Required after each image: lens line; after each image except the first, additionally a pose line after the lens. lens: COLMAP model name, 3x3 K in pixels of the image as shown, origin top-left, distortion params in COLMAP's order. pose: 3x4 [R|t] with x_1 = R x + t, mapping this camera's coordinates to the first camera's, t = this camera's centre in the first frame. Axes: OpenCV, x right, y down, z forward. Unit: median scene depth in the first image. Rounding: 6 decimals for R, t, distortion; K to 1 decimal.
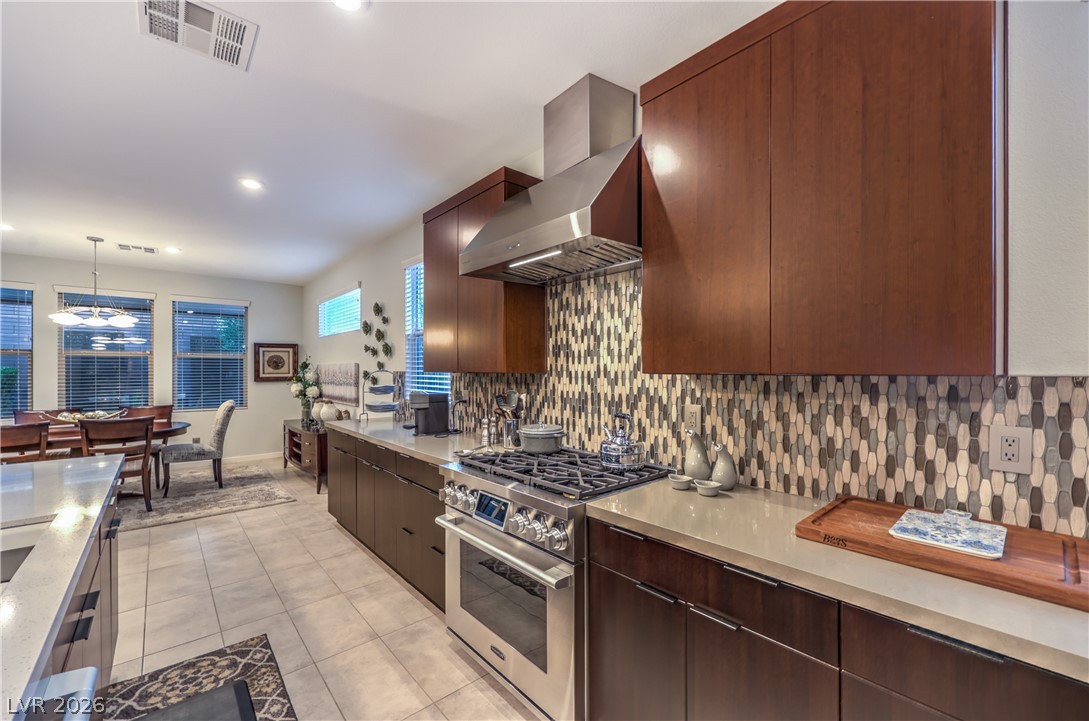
lens RADIAL K [[437.8, 0, 547.0], [0, 437.8, 372.1], [0, 0, 1]] dist [-0.004663, 0.001563]
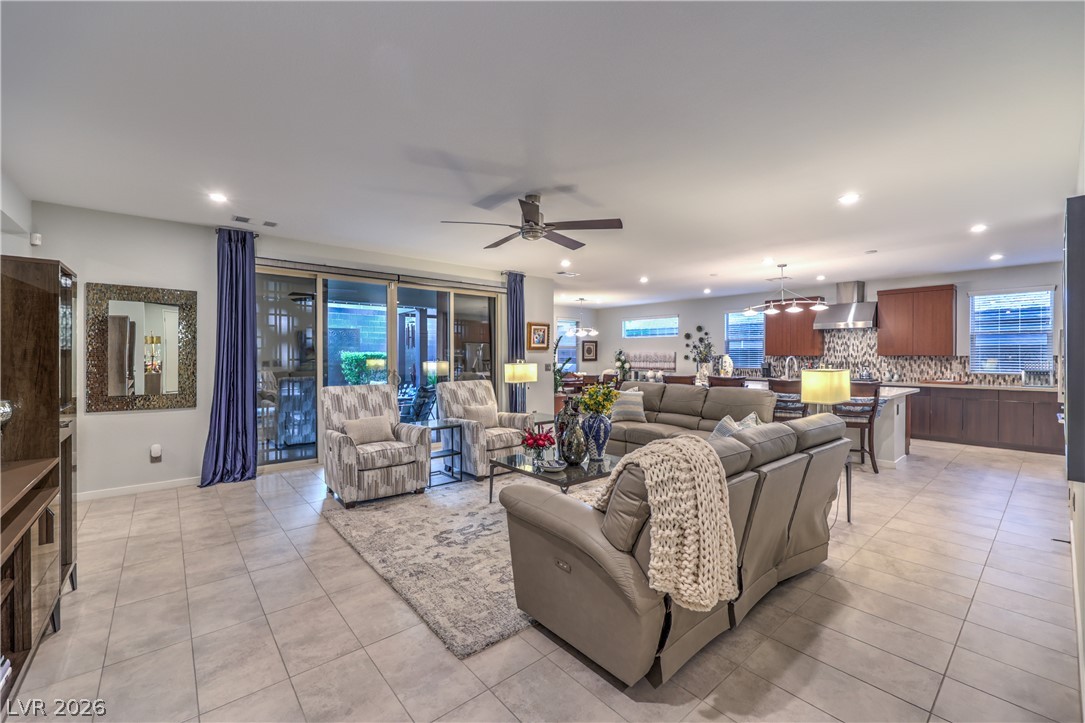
lens RADIAL K [[436.2, 0, 538.9], [0, 436.2, 365.2], [0, 0, 1]] dist [-0.004663, 0.001563]
pose [[0.999751, 0.000836, -0.022286, -2.298591], [-0.000422, 0.999828, 0.018554, 0.013901], [0.022297, -0.018540, 0.999579, -2.581063]]
